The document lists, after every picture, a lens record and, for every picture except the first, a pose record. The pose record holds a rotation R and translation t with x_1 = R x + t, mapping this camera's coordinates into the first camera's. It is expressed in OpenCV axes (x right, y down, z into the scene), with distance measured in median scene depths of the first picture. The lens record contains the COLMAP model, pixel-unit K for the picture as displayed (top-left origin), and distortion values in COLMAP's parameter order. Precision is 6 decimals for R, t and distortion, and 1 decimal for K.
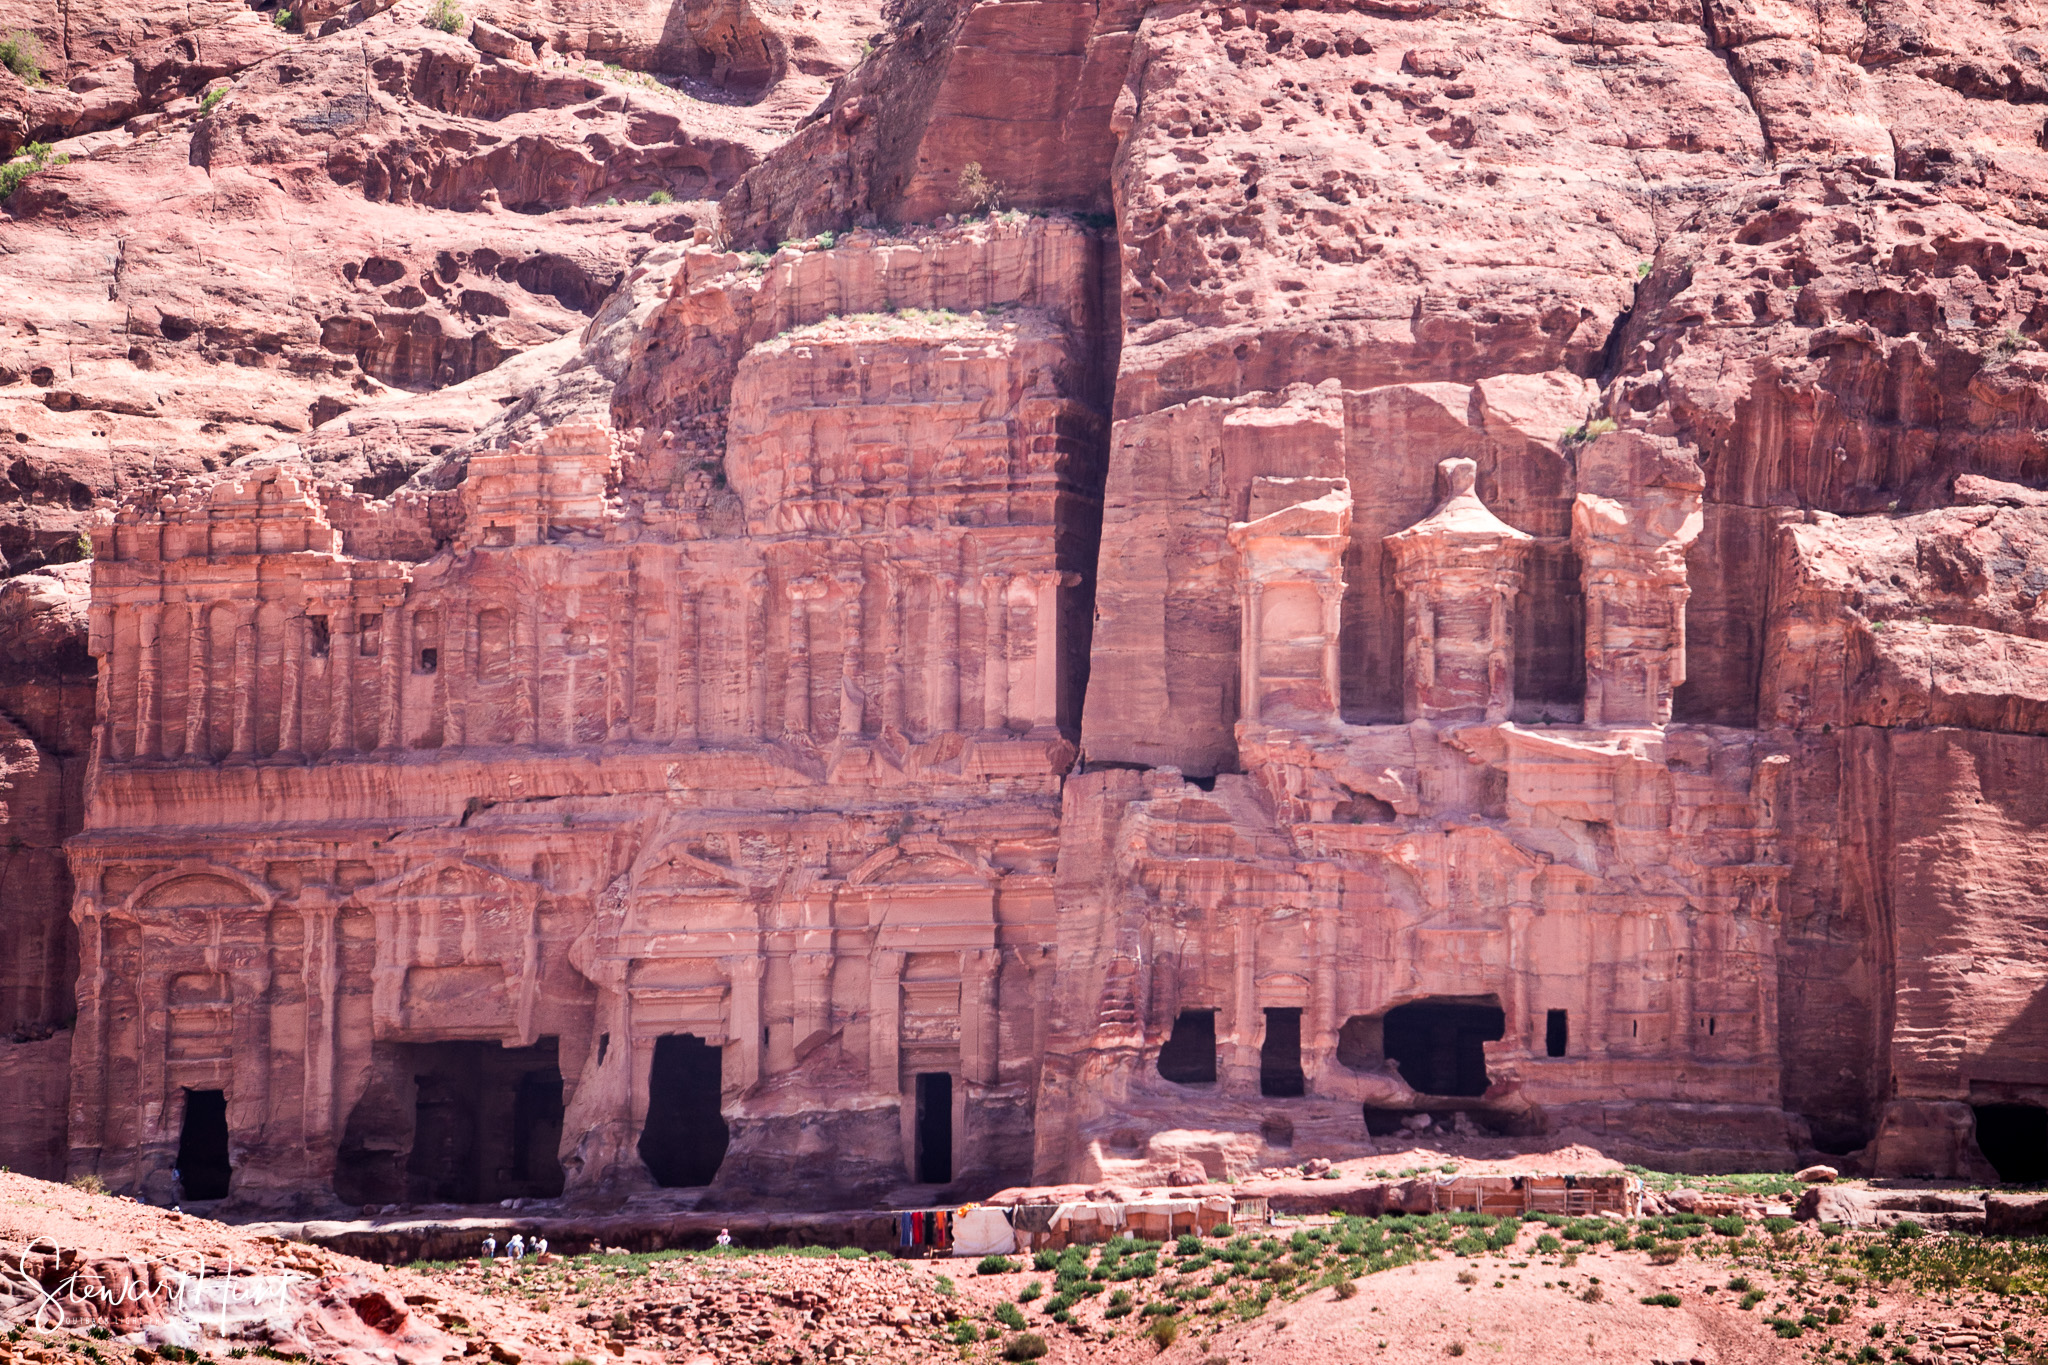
lens RADIAL K [[14938.4, 0, 1024.0], [0, 14938.4, 682.5], [0, 0, 1]] dist [3.878597, -23.007812]
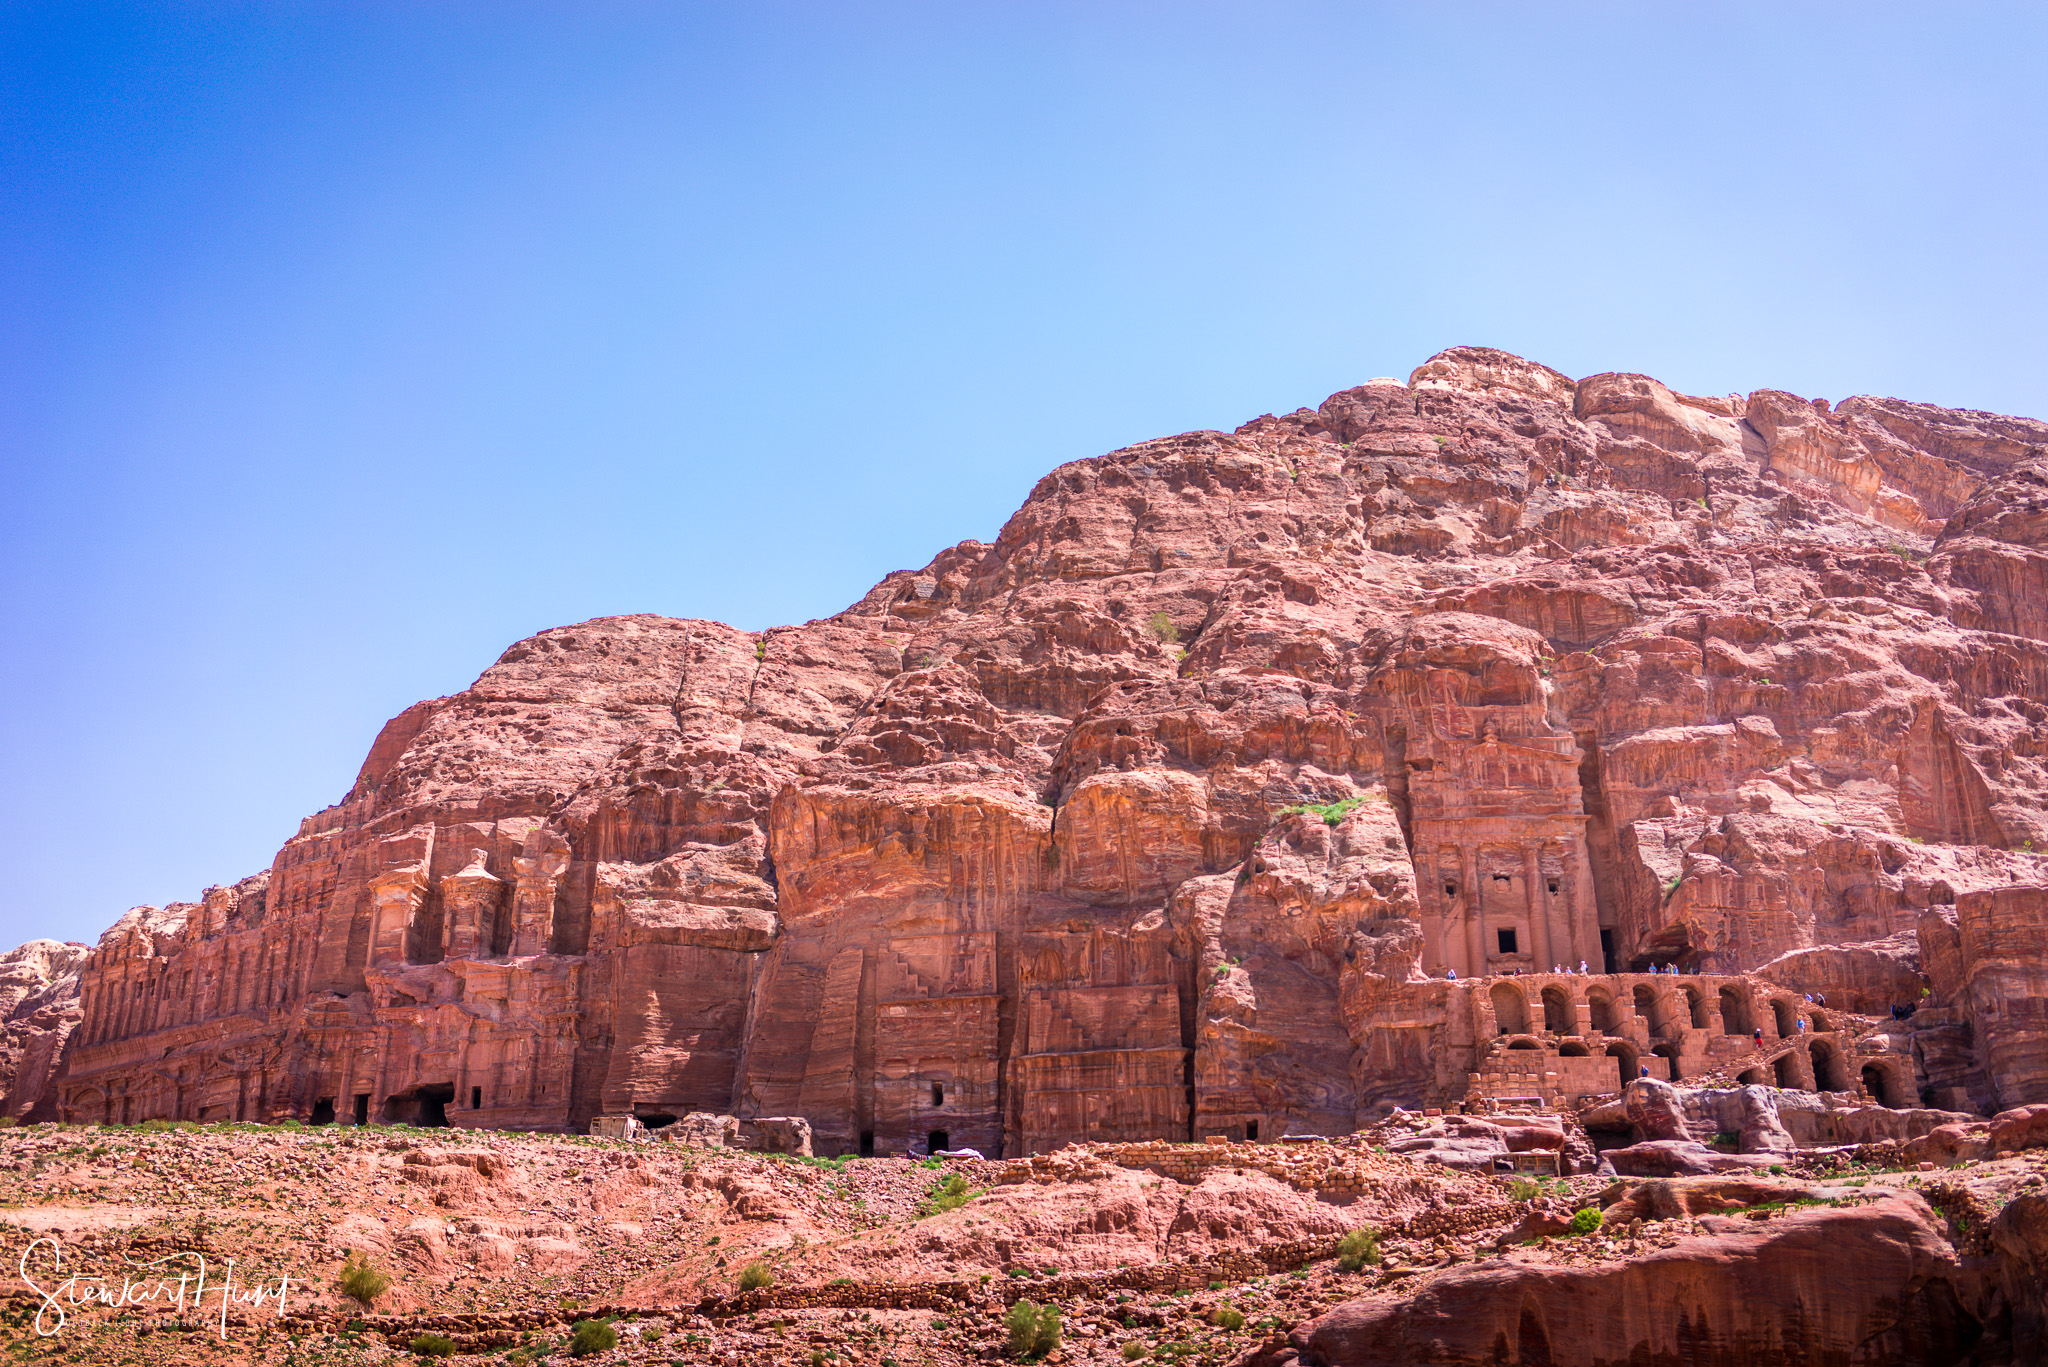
lens RADIAL K [[2064.7, 0, 1021.4], [0, 2064.7, 708.4], [0, 0, 1]] dist [0.004142, -0.013738]
pose [[0.971051, -0.102182, -0.215915, 0.178122], [0.039698, 0.960352, -0.275949, 0.053781], [0.235552, 0.259389, 0.936607, 0.721754]]
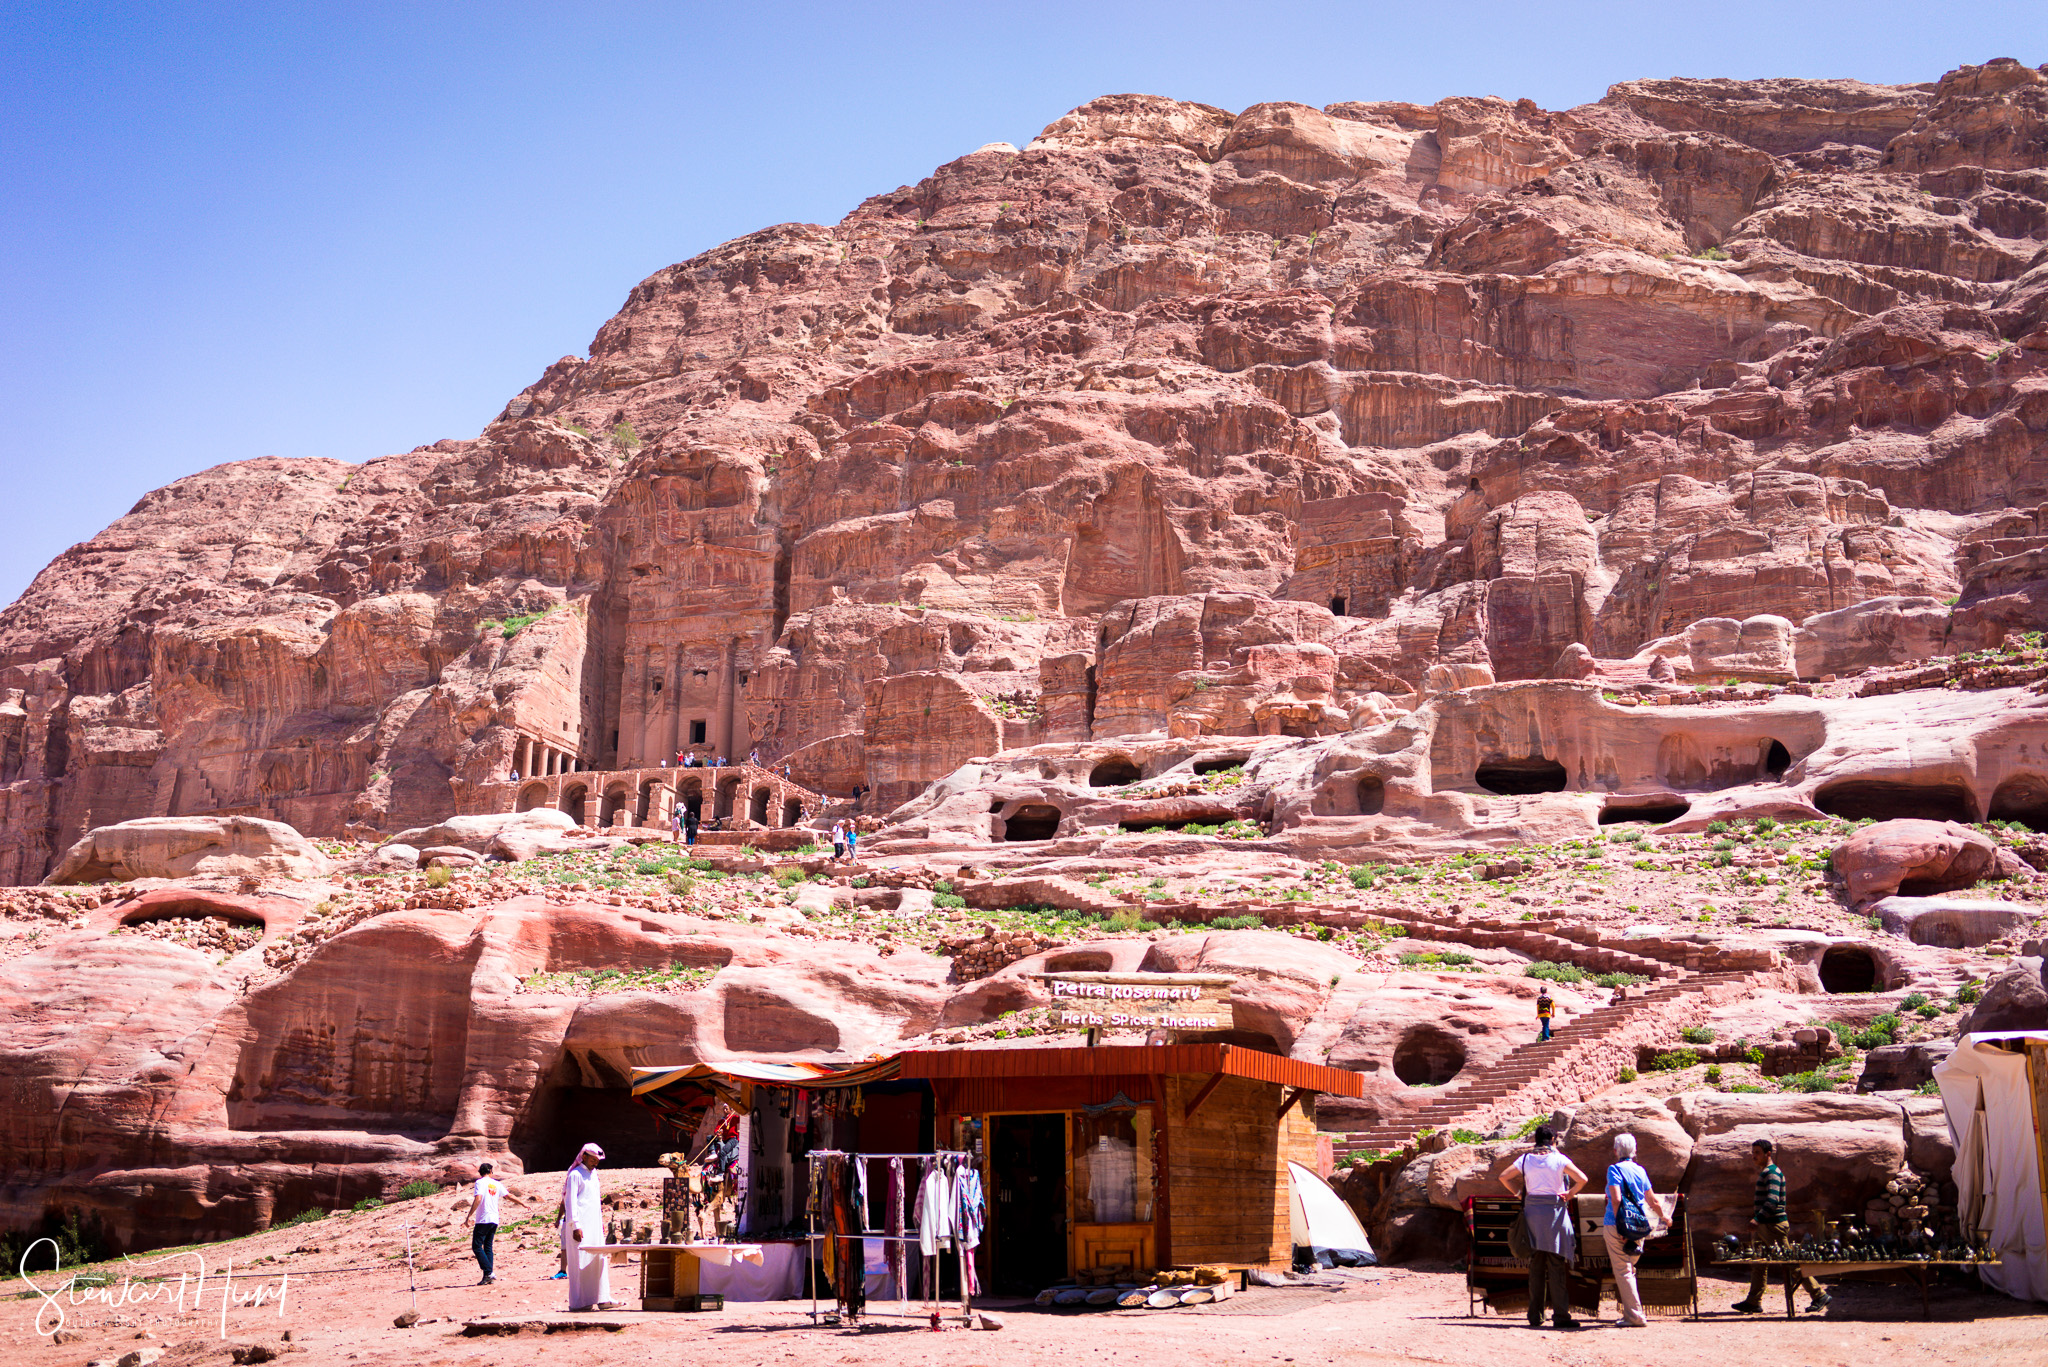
lens RADIAL K [[2064.7, 0, 1021.4], [0, 2064.7, 708.4], [0, 0, 1]] dist [0.004142, -0.013738]
pose [[0.879180, -0.124044, -0.460061, 0.351784], [0.054816, 0.985440, -0.160946, 0.056652], [0.473327, 0.116282, 0.873178, 0.766505]]
